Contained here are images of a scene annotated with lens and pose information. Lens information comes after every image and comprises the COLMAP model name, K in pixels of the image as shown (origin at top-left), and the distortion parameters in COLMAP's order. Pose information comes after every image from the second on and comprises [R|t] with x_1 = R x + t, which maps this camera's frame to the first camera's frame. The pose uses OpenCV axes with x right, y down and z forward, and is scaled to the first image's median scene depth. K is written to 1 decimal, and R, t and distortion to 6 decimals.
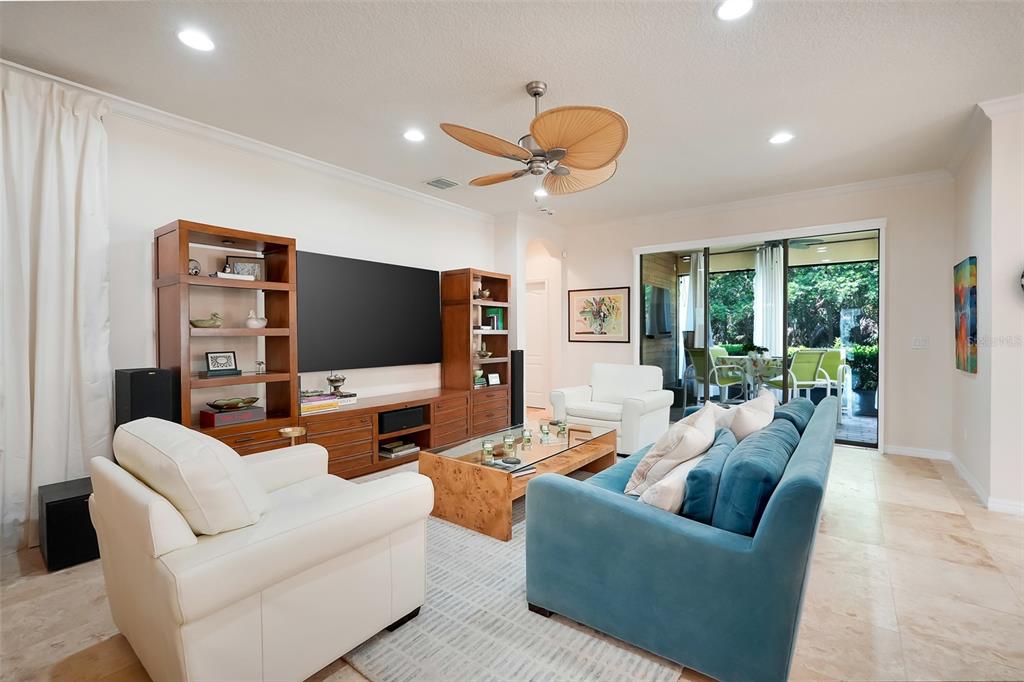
lens RADIAL K [[447.0, 0, 510.9], [0, 447.0, 335.5], [0, 0, 1]] dist [-0.017978, -0.000117]
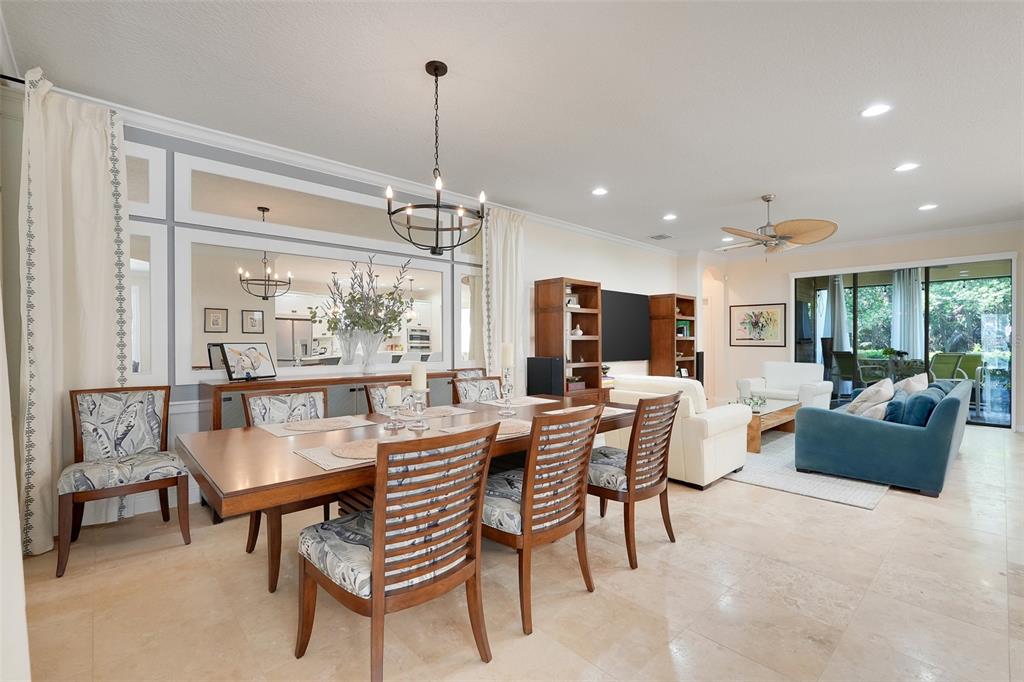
lens RADIAL K [[452.5, 0, 512.0], [0, 452.5, 341.0], [0, 0, 1]] dist [0.000434, 0.000975]
pose [[0.985831, 0.004140, -0.167688, -0.325886], [-0.004376, 0.999990, -0.001036, 0.004728], [0.167682, 0.001755, 0.985840, -0.466140]]
